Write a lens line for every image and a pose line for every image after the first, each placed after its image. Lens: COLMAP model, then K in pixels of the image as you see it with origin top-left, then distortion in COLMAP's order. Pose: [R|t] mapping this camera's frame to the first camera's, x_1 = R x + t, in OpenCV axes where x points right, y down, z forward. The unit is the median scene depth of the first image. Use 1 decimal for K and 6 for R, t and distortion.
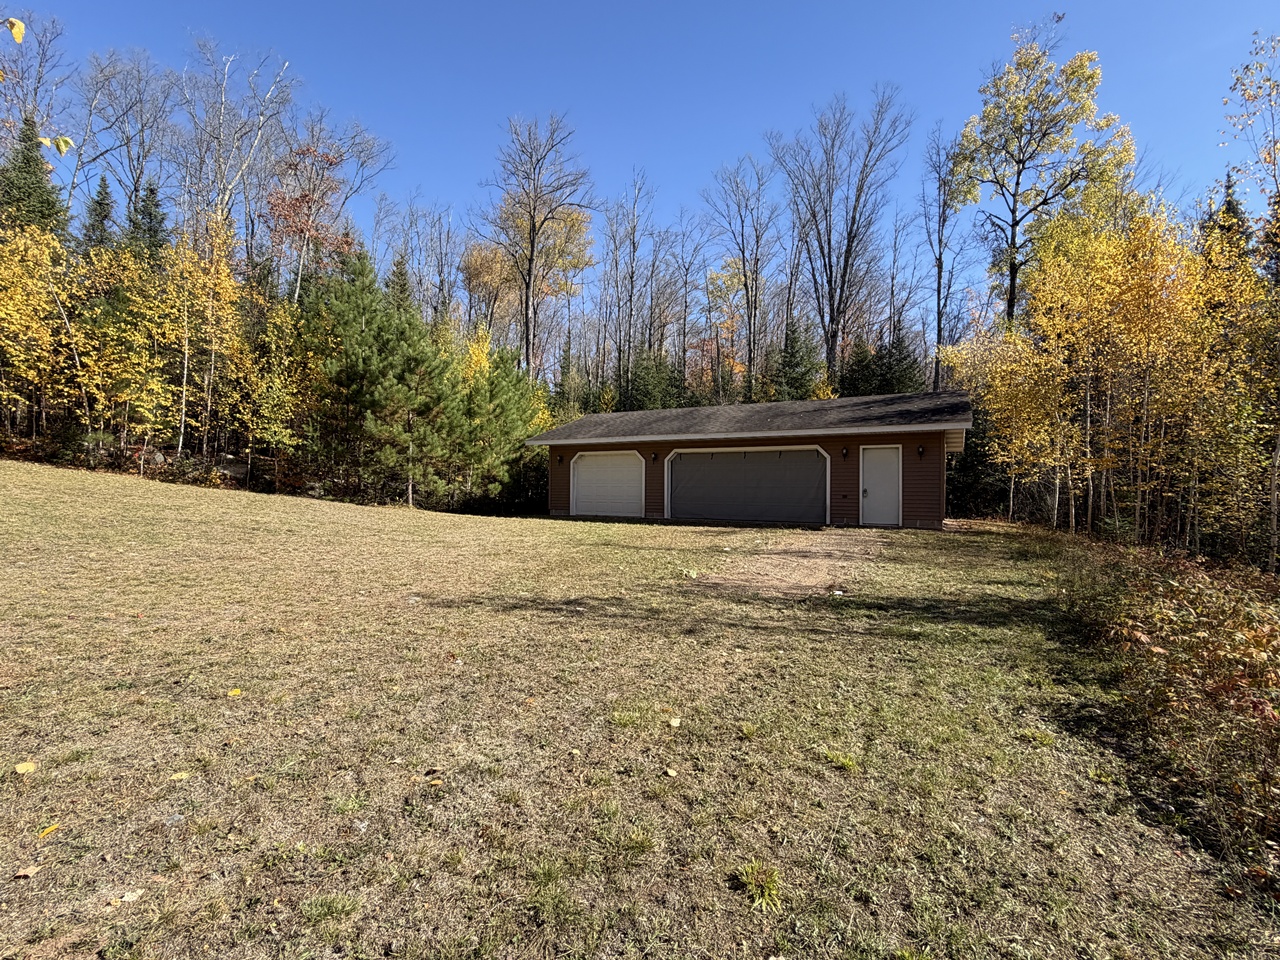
lens RADIAL K [[572.5, 0, 640.9], [0, 572.5, 481.0], [0, 0, 1]] dist [-0.000782, 0.001330]
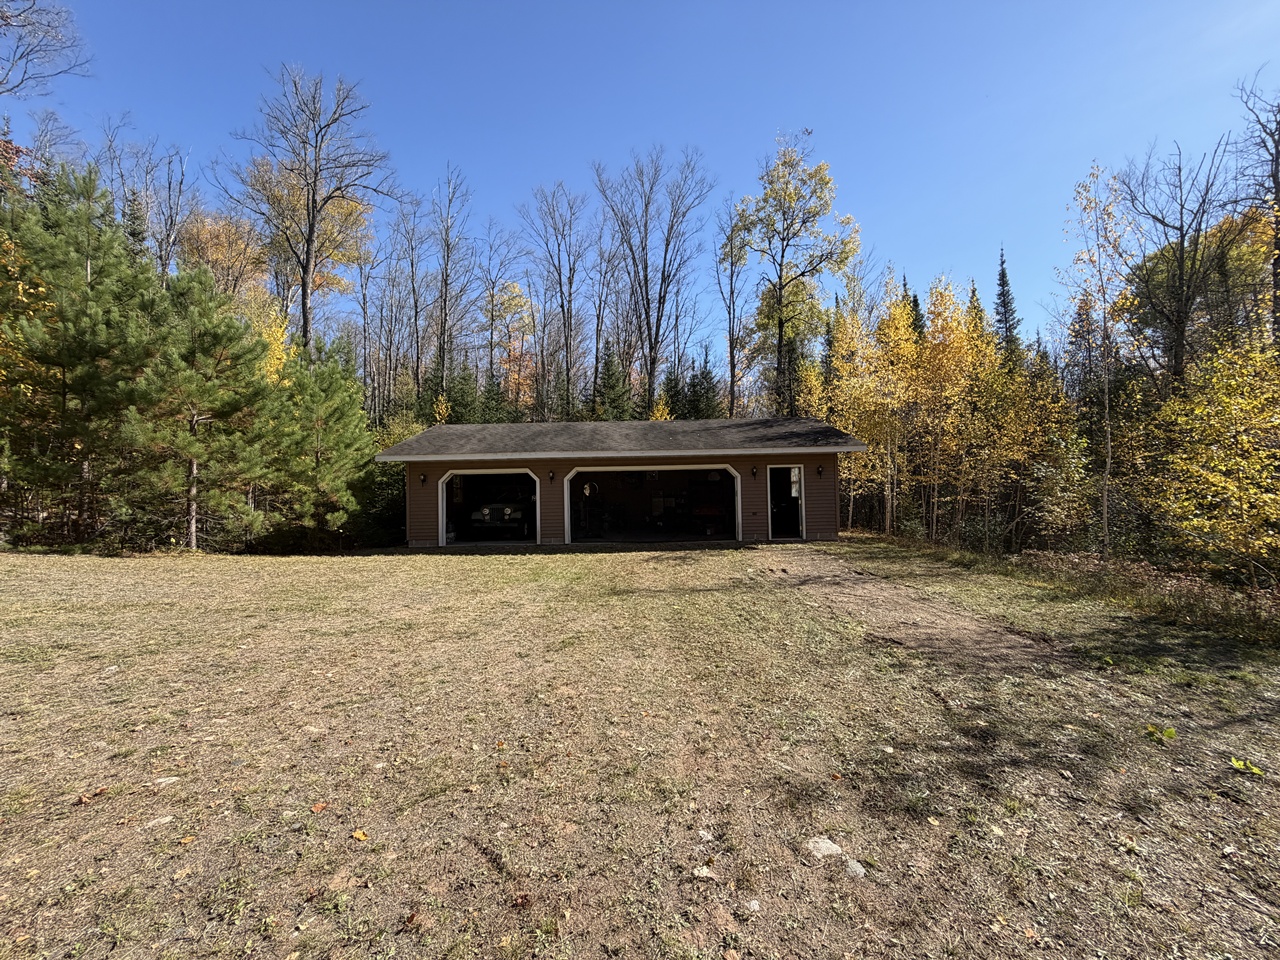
lens RADIAL K [[508.1, 0, 635.6], [0, 508.1, 480.4], [0, 0, 1]] dist [0.001520, -0.000461]
pose [[0.889293, -0.011647, 0.457190, -0.215870], [0.020404, 0.999691, -0.014220, -0.020204], [-0.456883, 0.021974, 0.889255, 0.226367]]
